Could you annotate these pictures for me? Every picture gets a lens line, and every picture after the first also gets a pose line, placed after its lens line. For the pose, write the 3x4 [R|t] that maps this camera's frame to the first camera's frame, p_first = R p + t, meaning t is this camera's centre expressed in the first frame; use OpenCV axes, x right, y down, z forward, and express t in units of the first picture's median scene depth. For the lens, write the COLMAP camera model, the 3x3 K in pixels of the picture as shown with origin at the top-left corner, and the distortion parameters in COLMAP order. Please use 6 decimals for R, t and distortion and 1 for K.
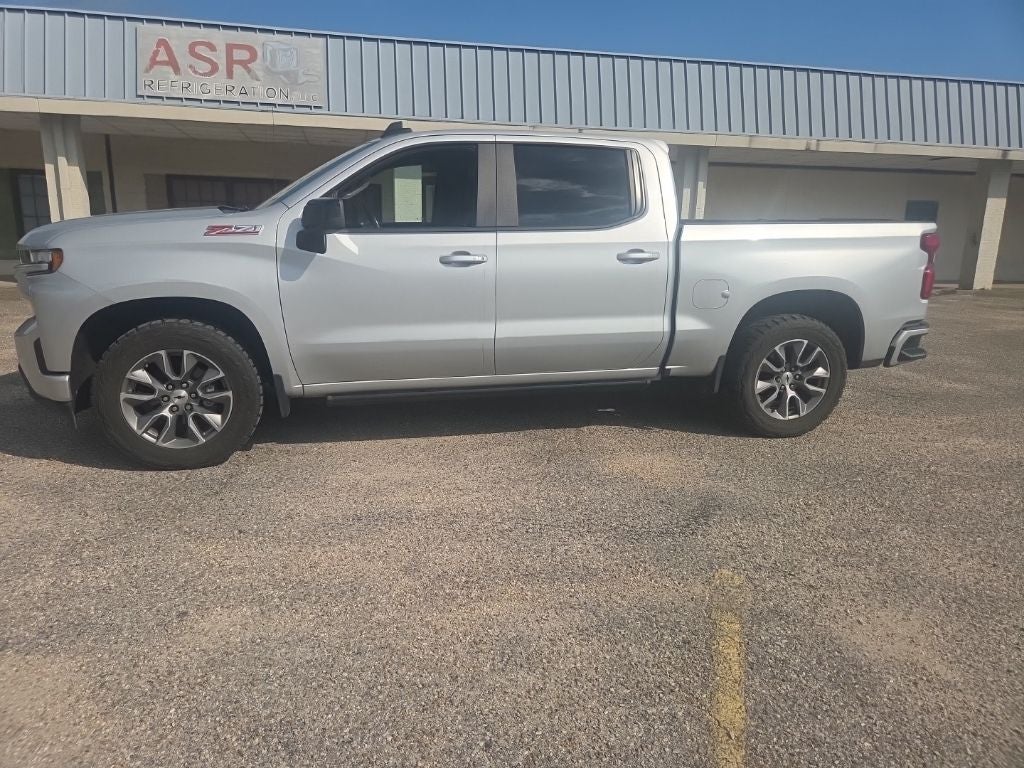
lens RADIAL K [[694.9, 0, 500.9], [0, 694.9, 391.1], [0, 0, 1]] dist [0.059319, -0.045926]
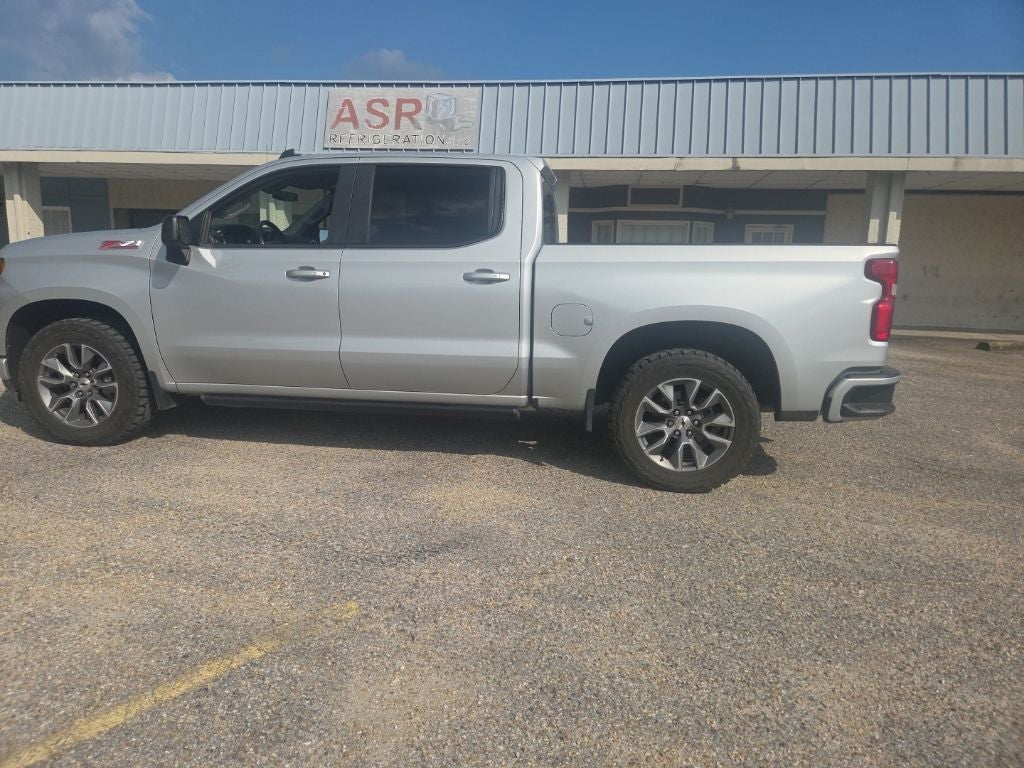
lens RADIAL K [[694.9, 0, 494.9], [0, 694.9, 384.1], [0, 0, 1]] dist [0.059319, -0.045926]
pose [[0.928030, 0.074333, -0.365013, 0.579864], [-0.097723, 0.994150, -0.046005, -0.004434], [0.359458, 0.078364, 0.929865, 0.134305]]
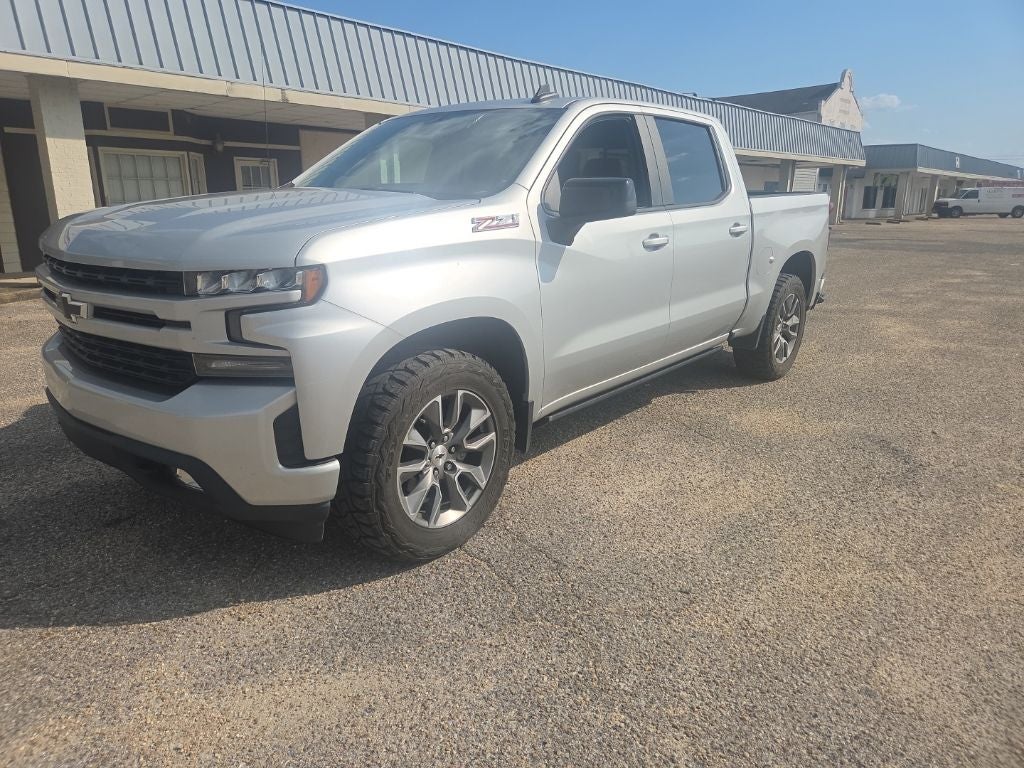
lens RADIAL K [[694.9, 0, 503.8], [0, 694.9, 381.2], [0, 0, 1]] dist [0.059319, -0.045926]
pose [[0.805962, -0.169174, 0.567279, -0.747731], [0.151678, 0.985320, 0.078345, -0.106711], [-0.572206, 0.022901, 0.819790, 0.346283]]
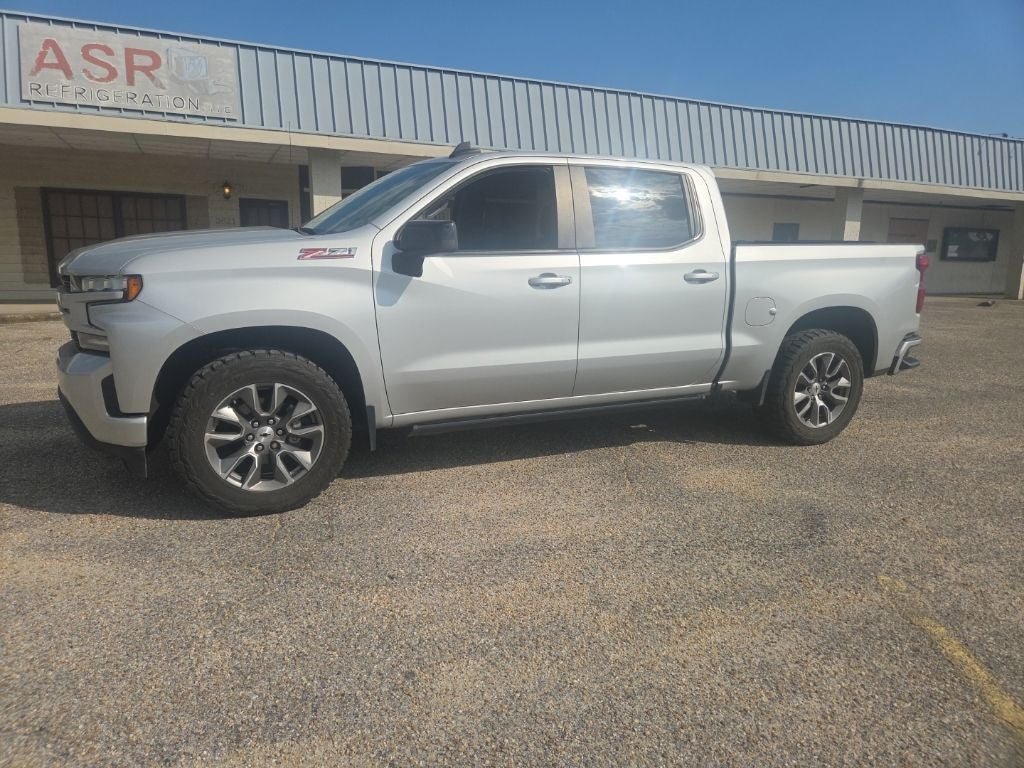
lens RADIAL K [[694.9, 0, 497.1], [0, 694.9, 385.5], [0, 0, 1]] dist [0.059319, -0.045926]
pose [[0.981414, -0.036147, 0.188468, -0.309324], [0.042090, 0.998732, -0.027624, -0.016583], [-0.187230, 0.035043, 0.981691, 0.047295]]
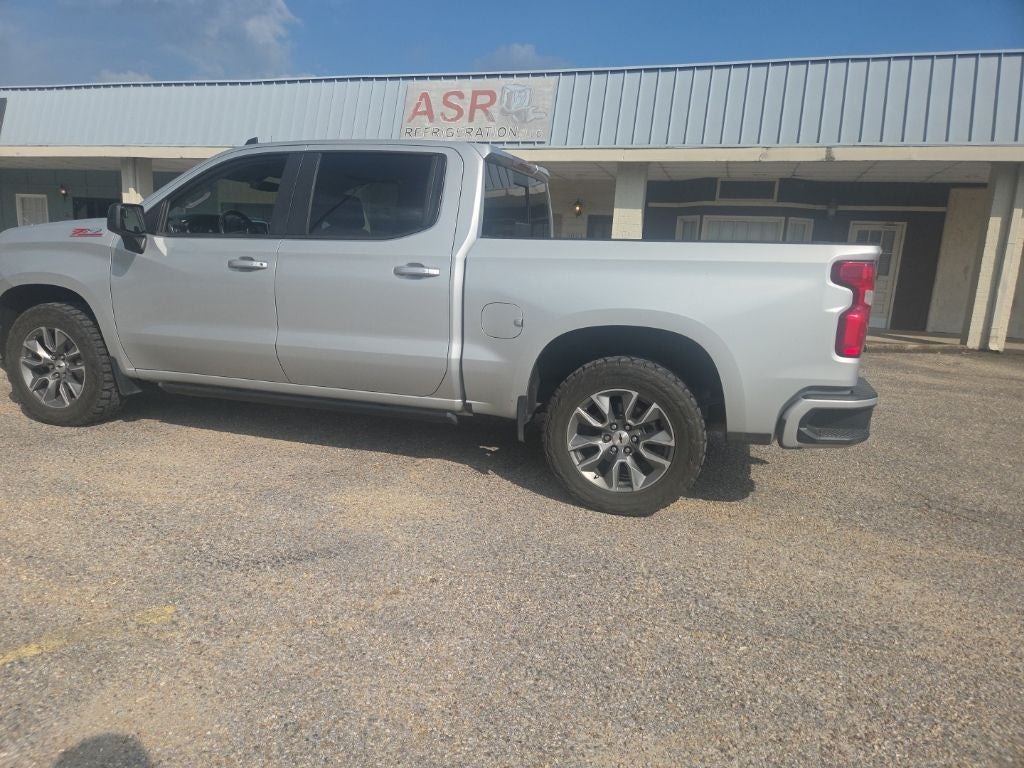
lens RADIAL K [[694.9, 0, 497.6], [0, 694.9, 394.7], [0, 0, 1]] dist [0.059319, -0.045926]
pose [[0.851638, 0.126071, -0.508743, 0.782303], [-0.150110, 0.988649, -0.006289, -0.047064], [0.502175, 0.081724, 0.860896, 0.300768]]
